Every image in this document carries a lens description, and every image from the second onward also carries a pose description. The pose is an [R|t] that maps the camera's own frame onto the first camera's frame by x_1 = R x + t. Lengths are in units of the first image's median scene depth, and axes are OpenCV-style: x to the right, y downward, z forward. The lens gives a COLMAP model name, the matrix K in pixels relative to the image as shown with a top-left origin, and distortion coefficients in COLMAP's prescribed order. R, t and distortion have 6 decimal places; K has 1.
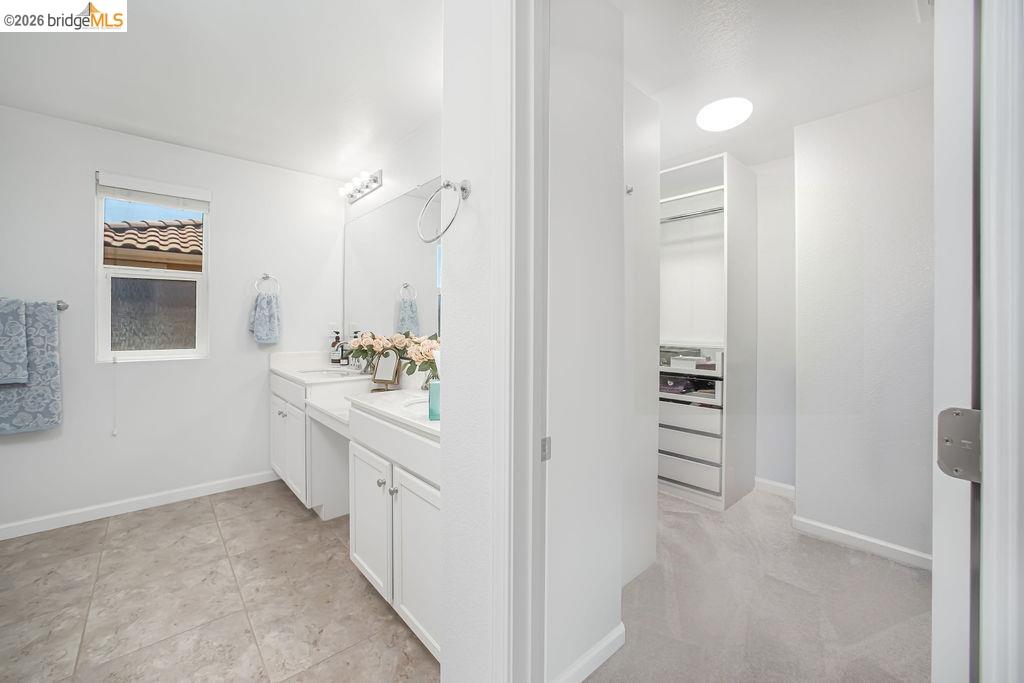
lens RADIAL K [[415.6, 0, 513.3], [0, 415.6, 329.6], [0, 0, 1]] dist [0.000404, 0.000780]
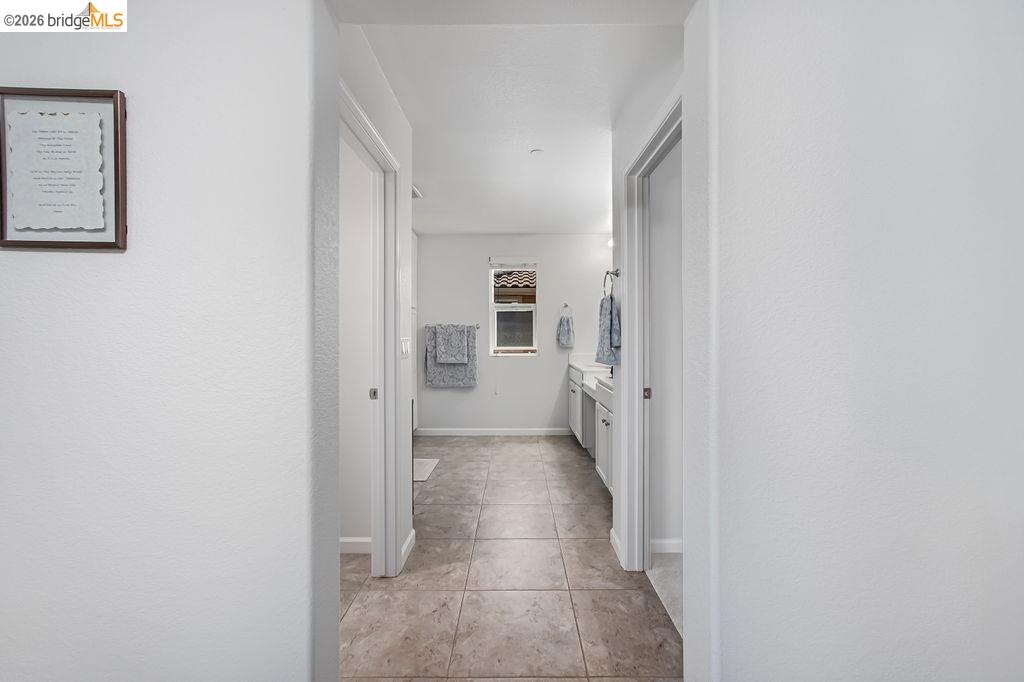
lens RADIAL K [[415.6, 0, 513.3], [0, 415.6, 329.1], [0, 0, 1]] dist [0.000404, 0.000780]
pose [[0.750655, -0.014072, -0.660544, 0.374575], [-0.004374, 0.999645, -0.026267, 0.007772], [0.660680, 0.022606, 0.750327, -0.405915]]
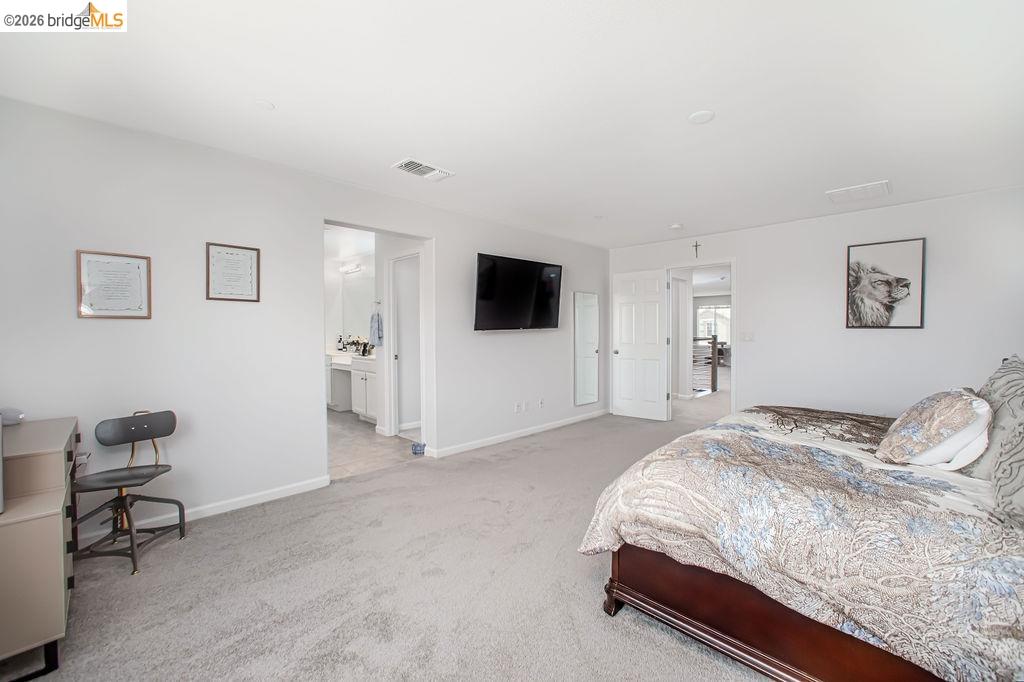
lens RADIAL K [[415.6, 0, 513.3], [0, 415.6, 329.1], [0, 0, 1]] dist [0.000404, 0.000780]
pose [[0.998155, -0.013597, 0.059172, 0.450818], [0.014593, 0.999758, -0.016446, 0.023800], [-0.058934, 0.017279, 0.998112, -1.567444]]
